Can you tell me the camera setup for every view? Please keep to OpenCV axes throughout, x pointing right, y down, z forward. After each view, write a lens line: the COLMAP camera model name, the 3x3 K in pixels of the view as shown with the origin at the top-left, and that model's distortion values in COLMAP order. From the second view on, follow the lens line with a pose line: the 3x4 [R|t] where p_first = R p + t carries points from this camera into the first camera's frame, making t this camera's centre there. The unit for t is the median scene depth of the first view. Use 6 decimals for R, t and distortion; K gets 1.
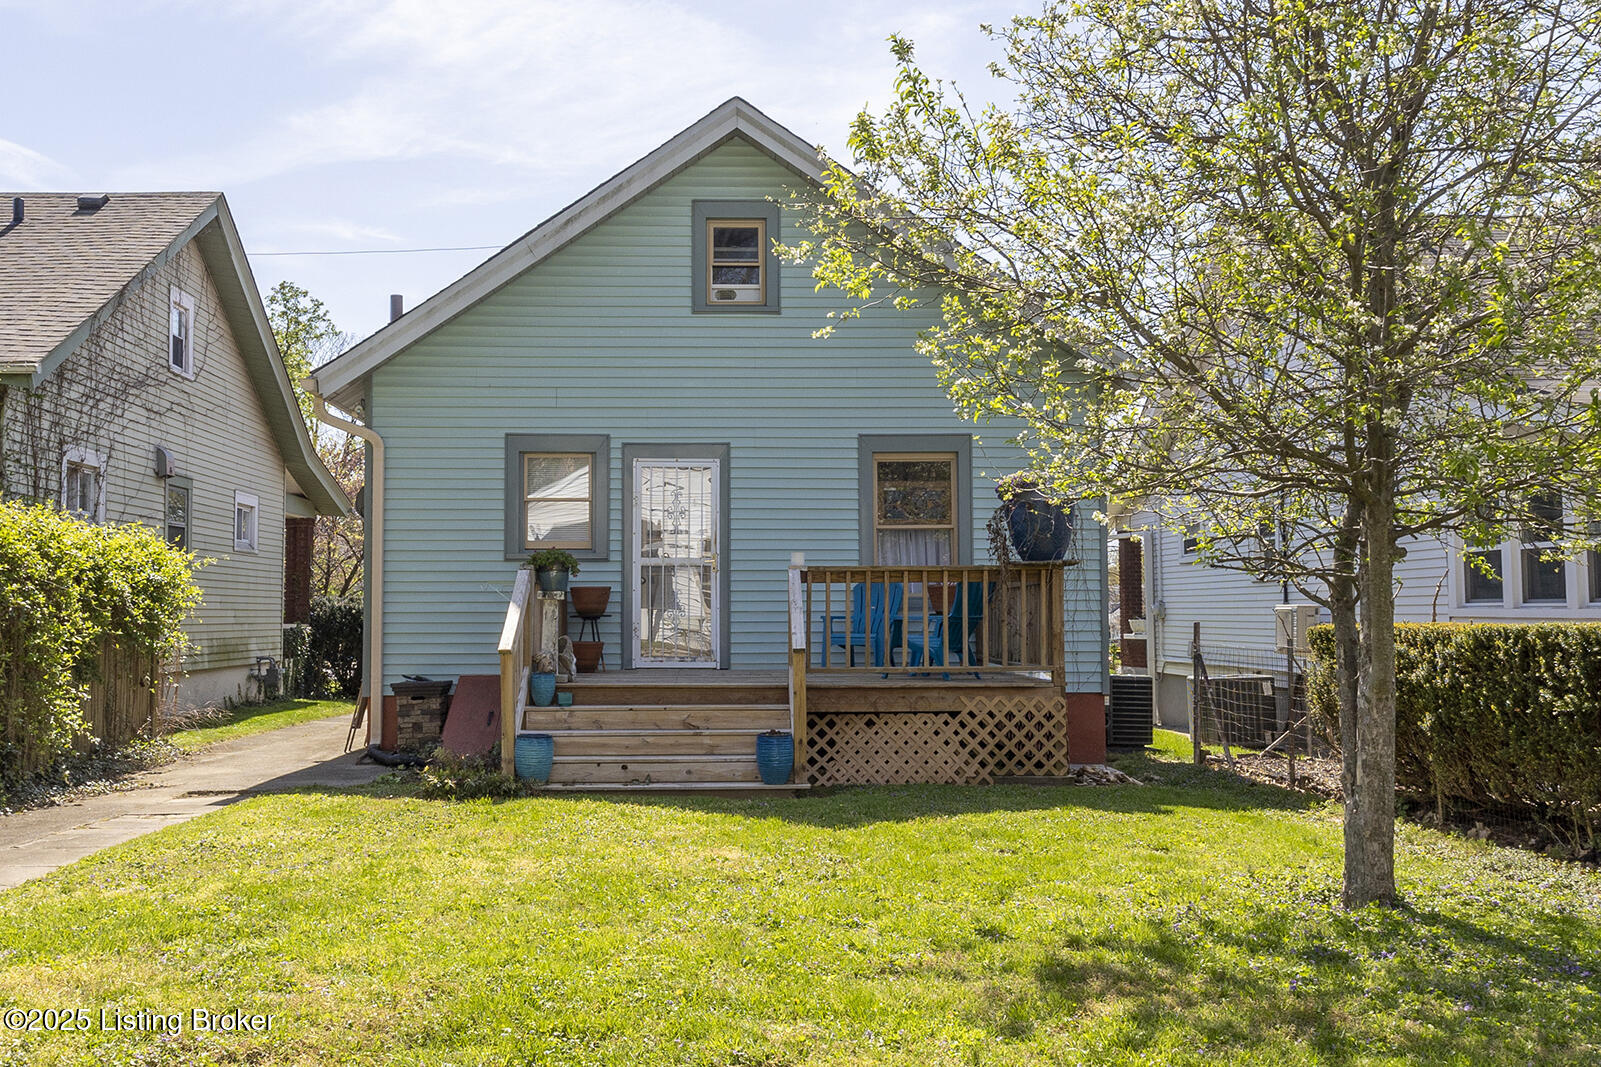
lens RADIAL K [[1598.3, 0, 798.0], [0, 1598.3, 533.5], [0, 0, 1]] dist [0.021438, 0.000000]
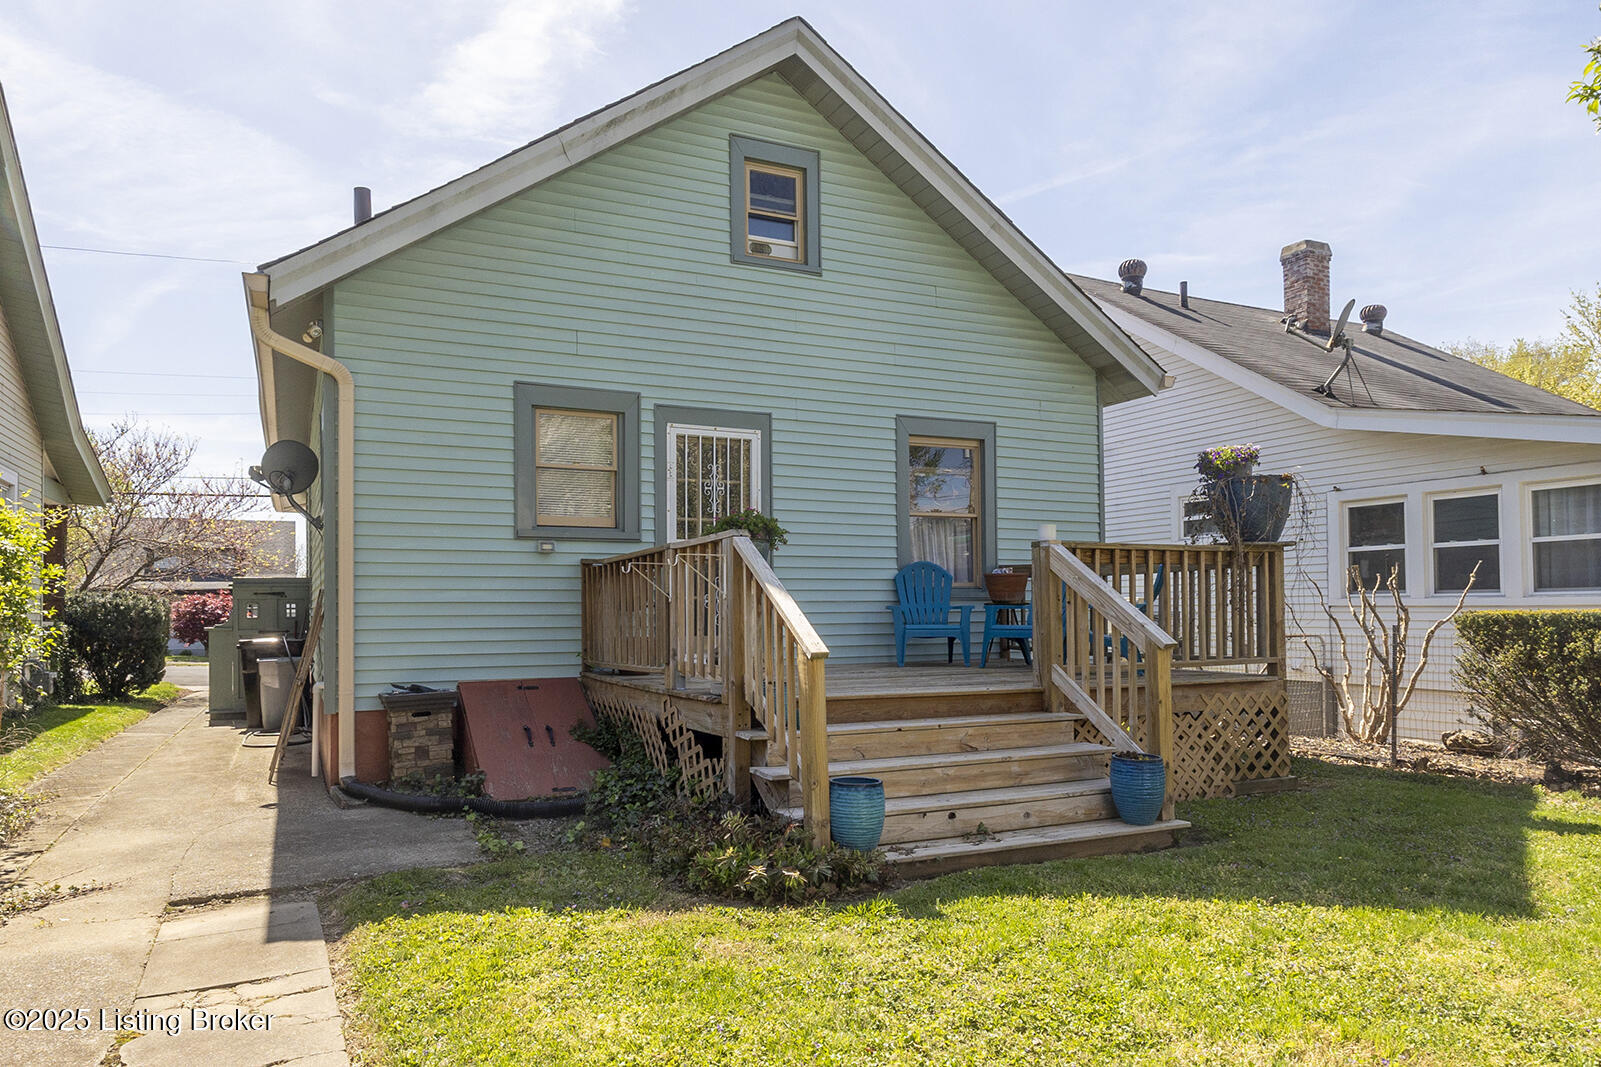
lens RADIAL K [[1058.2, 0, 829.0], [0, 1058.2, 595.8], [0, 0, 1]] dist [-0.004362, -0.000048]
pose [[0.910201, 0.002365, 0.414161, -0.259009], [-0.016644, 0.999385, 0.030872, 0.026590], [-0.413833, -0.034994, 0.909680, 0.445461]]
